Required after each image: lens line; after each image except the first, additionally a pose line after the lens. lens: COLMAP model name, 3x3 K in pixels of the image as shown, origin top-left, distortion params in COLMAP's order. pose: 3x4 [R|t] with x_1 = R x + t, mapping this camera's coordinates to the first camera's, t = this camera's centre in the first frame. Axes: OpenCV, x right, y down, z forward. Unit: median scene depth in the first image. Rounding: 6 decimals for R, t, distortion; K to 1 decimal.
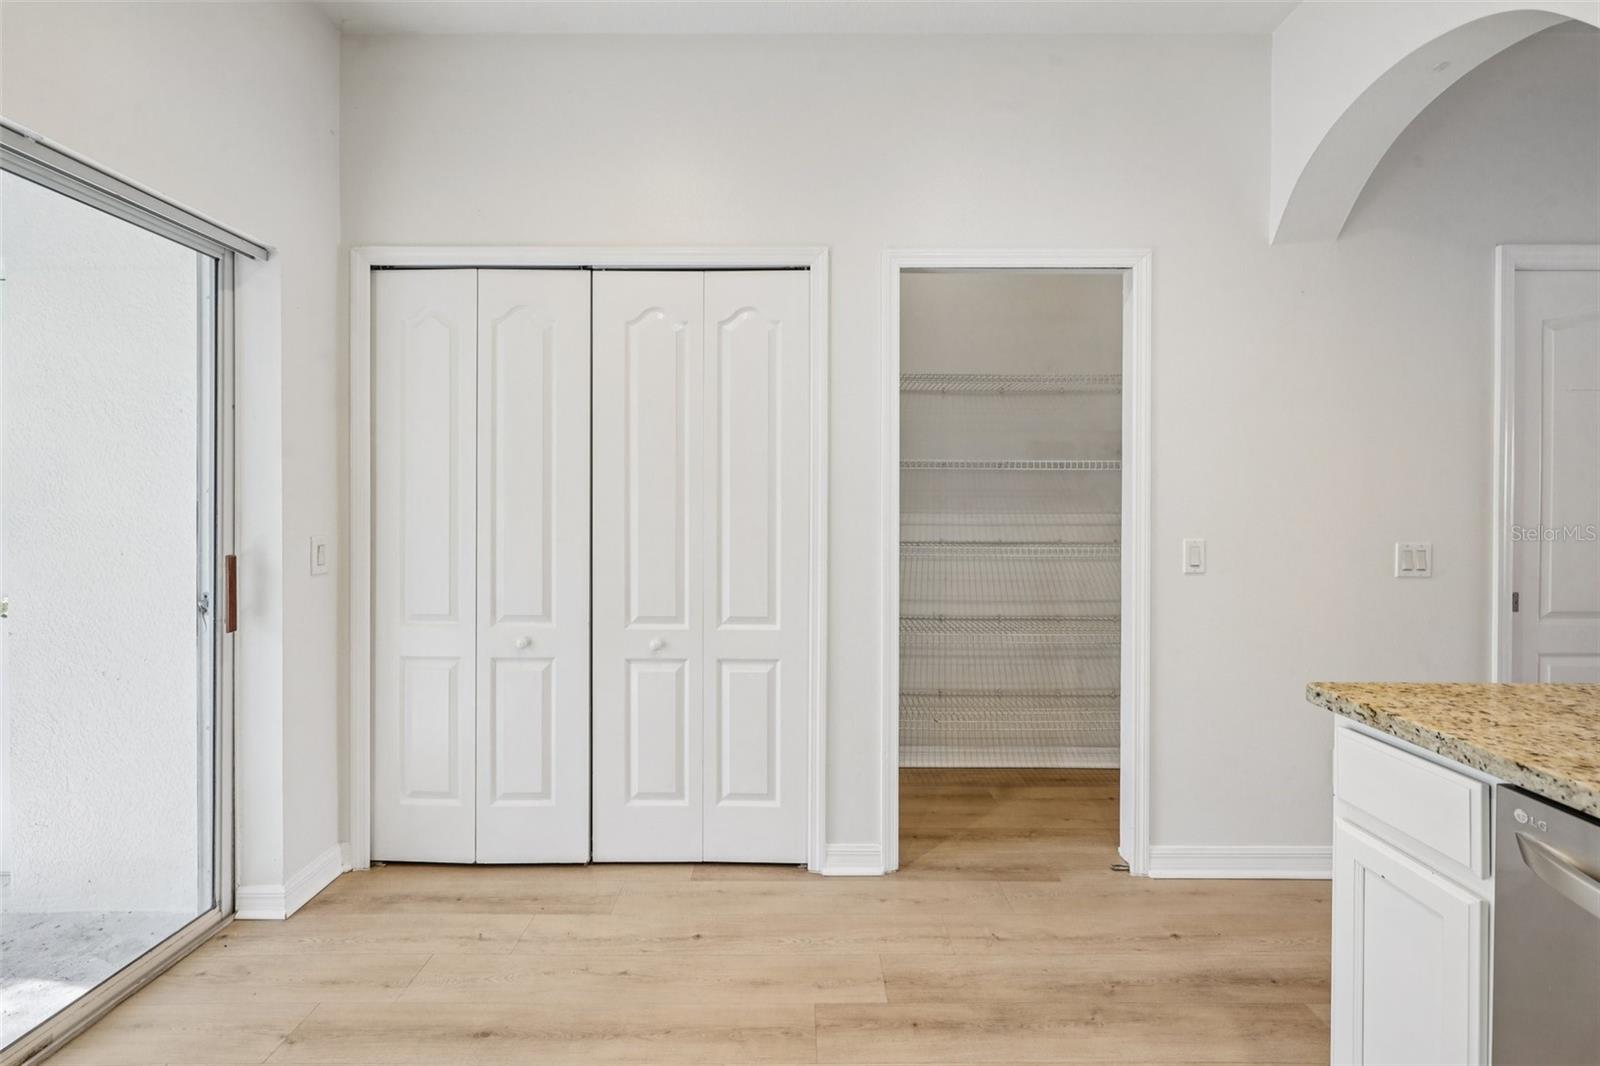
lens RADIAL K [[680.9, 0, 793.6], [0, 680.9, 510.0], [0, 0, 1]] dist [0.001430, -0.000423]
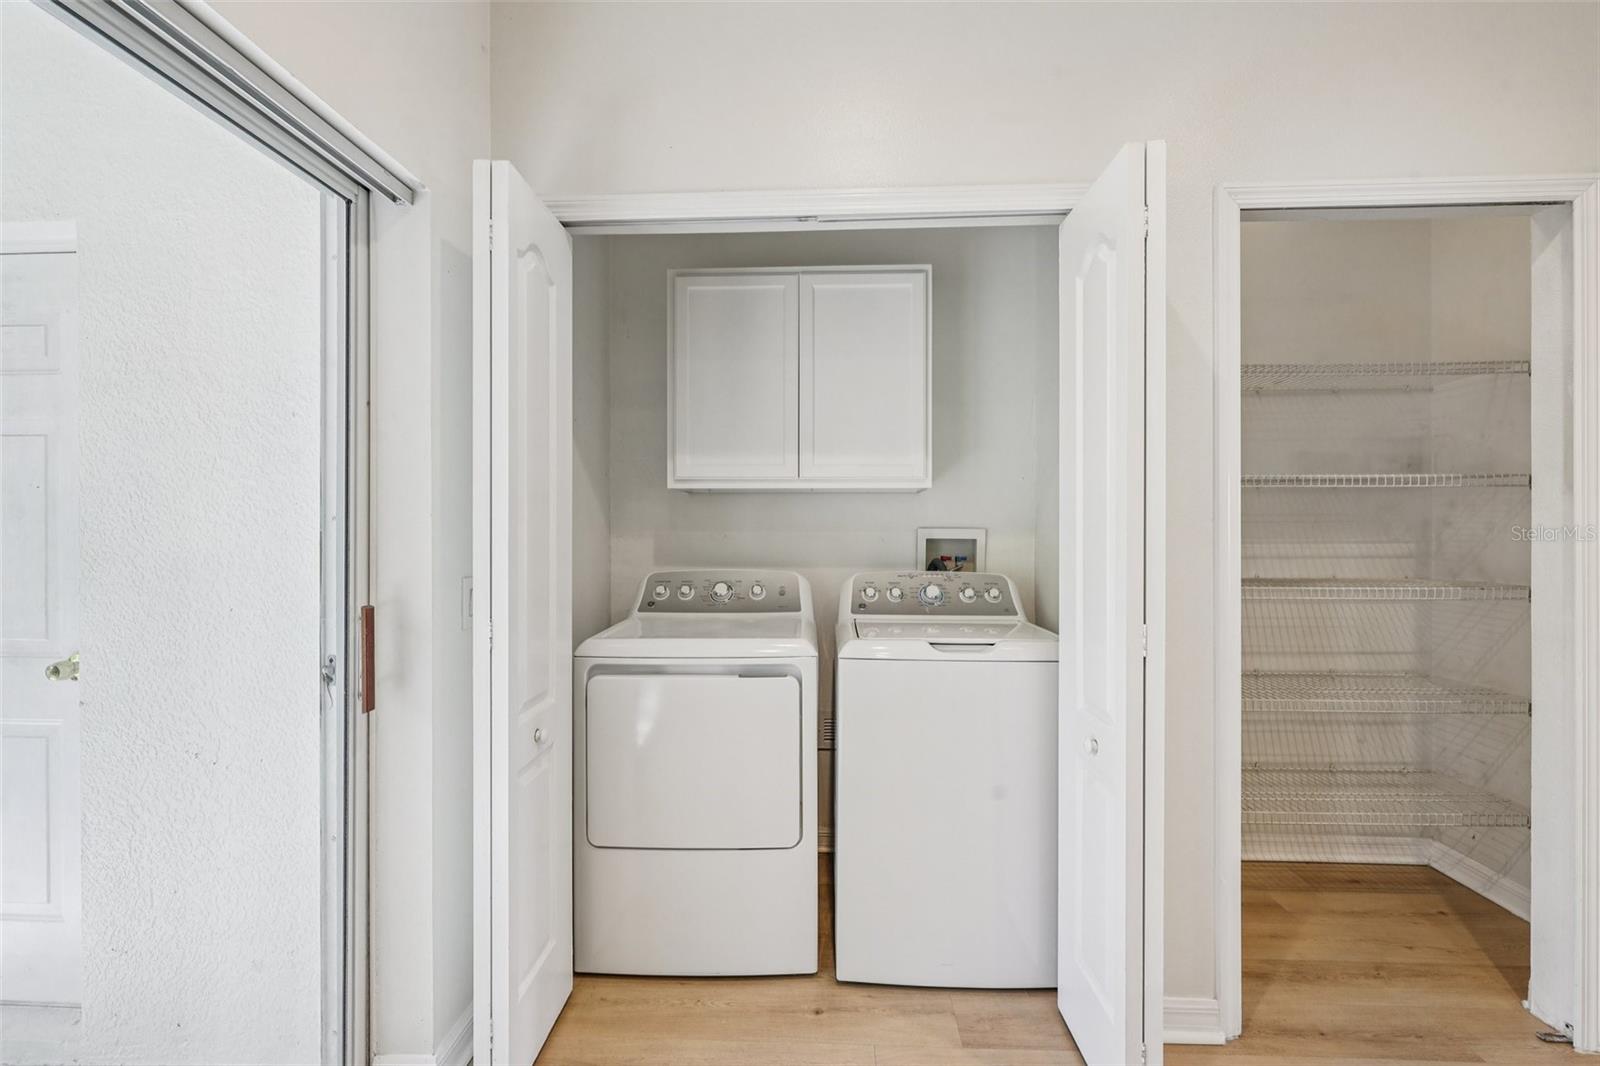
lens RADIAL K [[680.9, 0, 804.3], [0, 680.9, 535.1], [0, 0, 1]] dist [0.001430, -0.000423]
pose [[0.998879, -0.004359, -0.047129, -0.270768], [0.004108, 0.999977, -0.005430, -0.002691], [0.047151, 0.005230, 0.998874, 0.245130]]
